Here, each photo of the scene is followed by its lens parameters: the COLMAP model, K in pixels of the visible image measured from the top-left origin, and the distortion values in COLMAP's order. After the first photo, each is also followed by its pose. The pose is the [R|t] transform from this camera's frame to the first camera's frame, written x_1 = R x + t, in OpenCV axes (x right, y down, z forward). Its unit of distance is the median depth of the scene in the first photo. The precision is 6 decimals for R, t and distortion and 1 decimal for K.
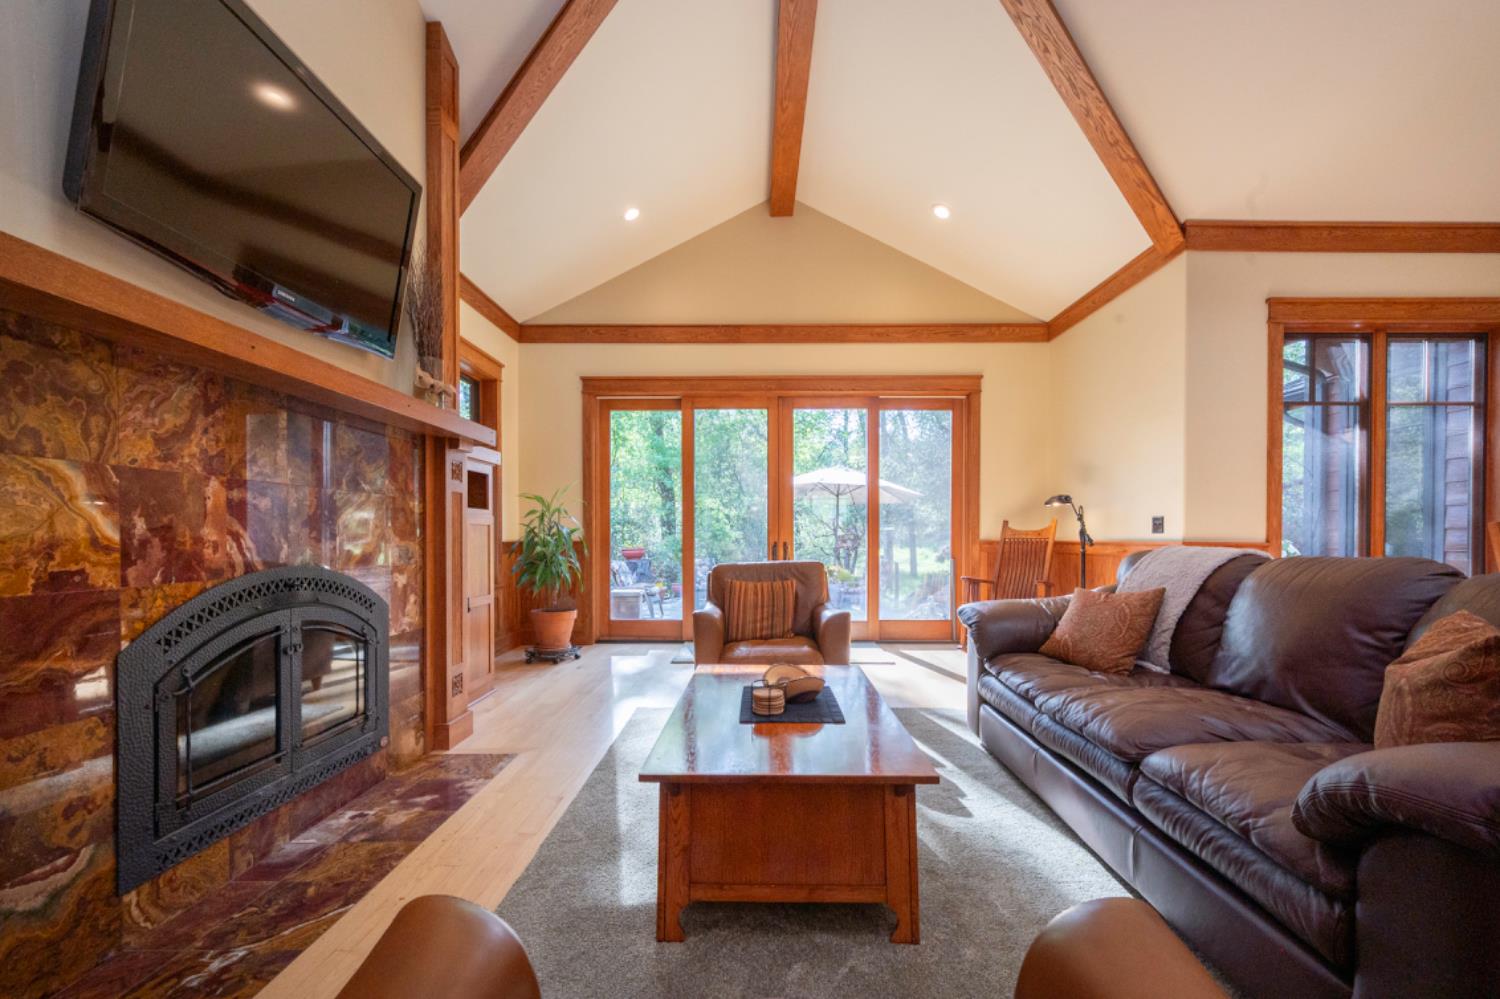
lens RADIAL K [[613.0, 0, 753.7], [0, 613.0, 546.6], [0, 0, 1]] dist [0.000476, -0.000238]
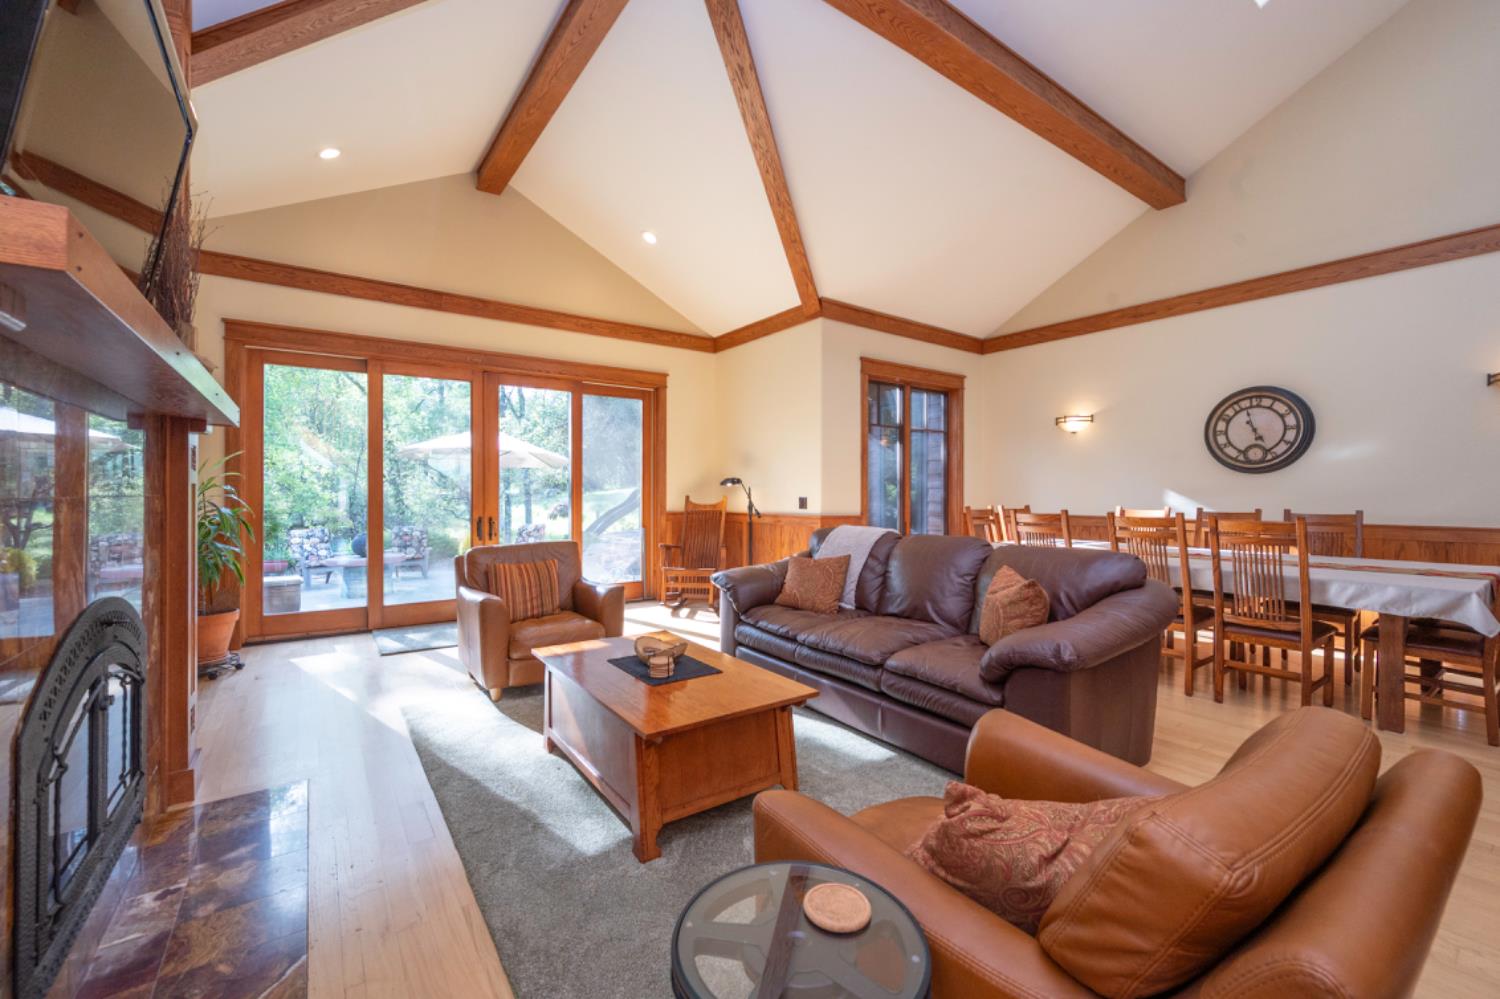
lens RADIAL K [[601.0, 0, 750.0], [0, 601.0, 499.5], [0, 0, 1]] dist [0.001197, -0.000003]
pose [[0.814645, -0.006545, 0.579923, -0.262503], [0.010470, 0.999939, -0.003423, -0.043536], [-0.579866, 0.008861, 0.814664, -0.064075]]
